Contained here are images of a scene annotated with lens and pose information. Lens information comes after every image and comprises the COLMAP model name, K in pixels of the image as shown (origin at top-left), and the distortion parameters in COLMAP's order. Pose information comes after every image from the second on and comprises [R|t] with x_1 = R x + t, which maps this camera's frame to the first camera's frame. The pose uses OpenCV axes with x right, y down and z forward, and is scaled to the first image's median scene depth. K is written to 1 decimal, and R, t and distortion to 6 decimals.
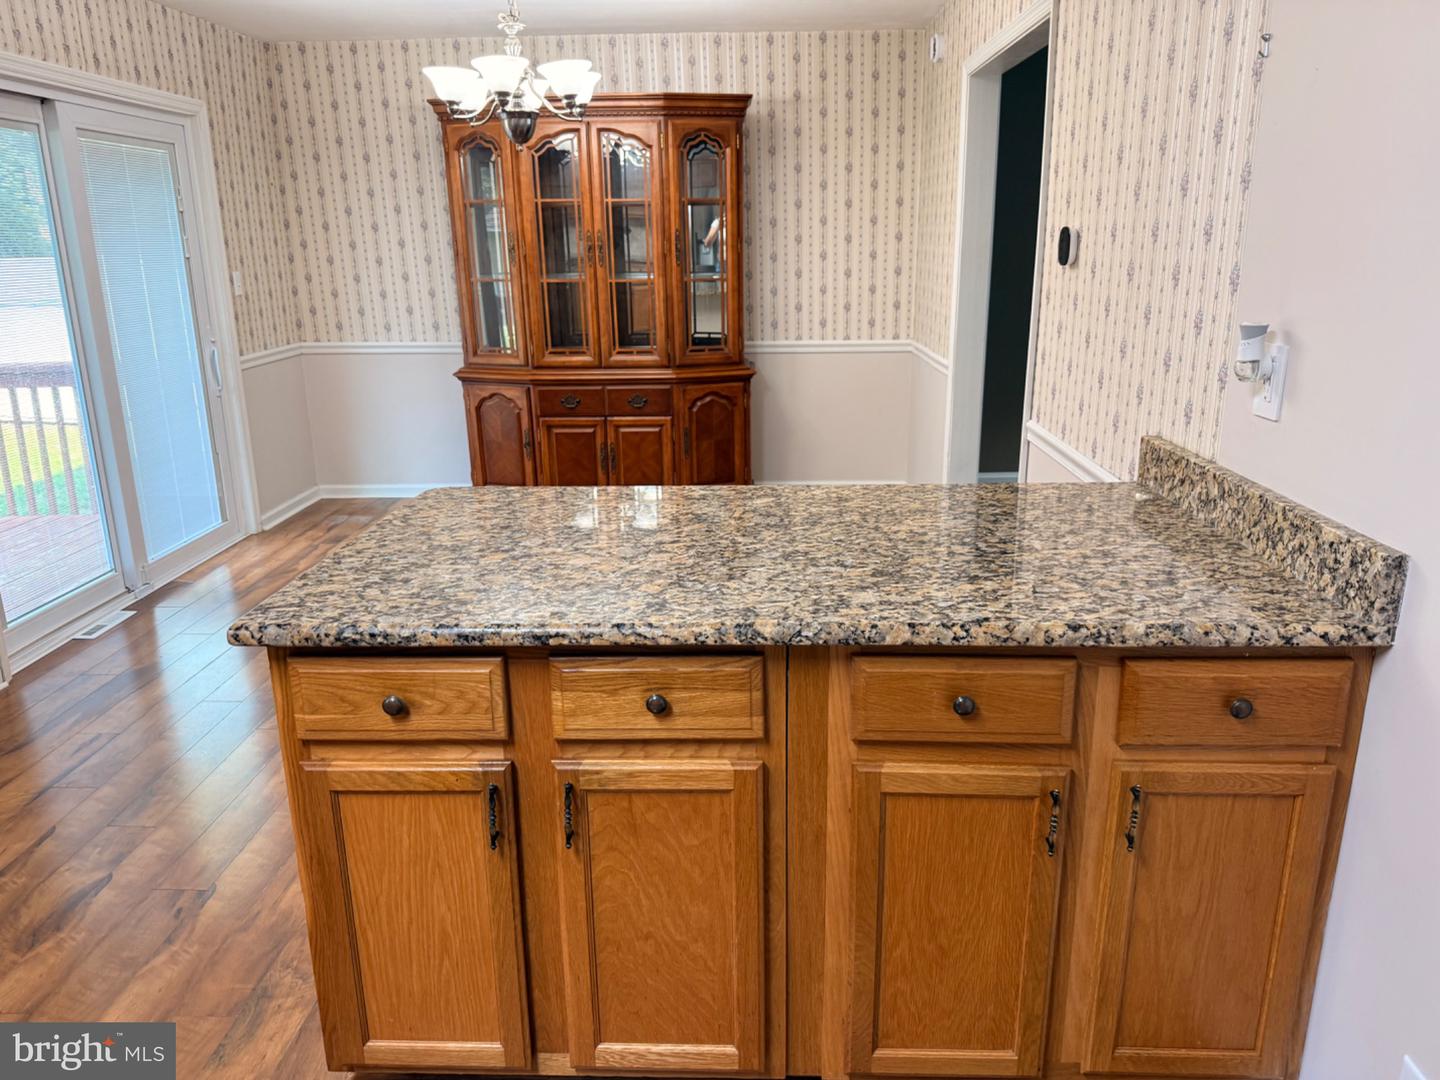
lens RADIAL K [[1017.6, 0, 725.3], [0, 1017.6, 544.3], [0, 0, 1]] dist [0.055572, -0.075364]
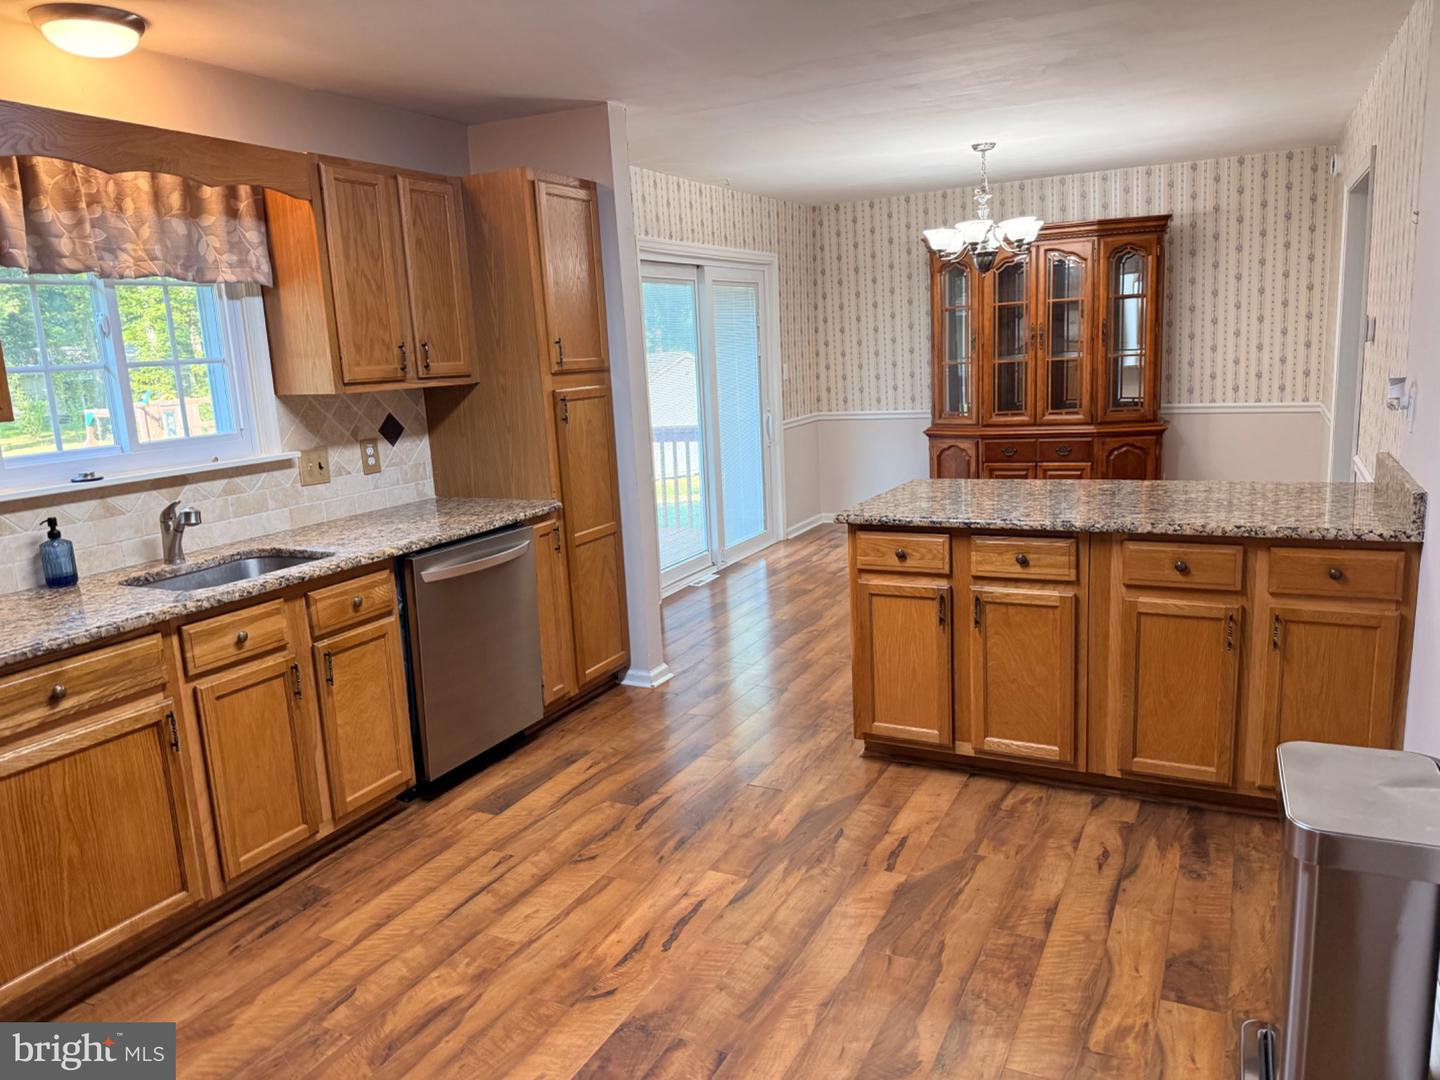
lens RADIAL K [[1017.6, 0, 717.5], [0, 1017.6, 544.8], [0, 0, 1]] dist [0.055572, -0.075364]
pose [[0.902262, 0.047207, -0.428596, 0.112721], [-0.079036, 0.995254, -0.056763, 0.123351], [0.423882, 0.085090, 0.901711, -0.493255]]
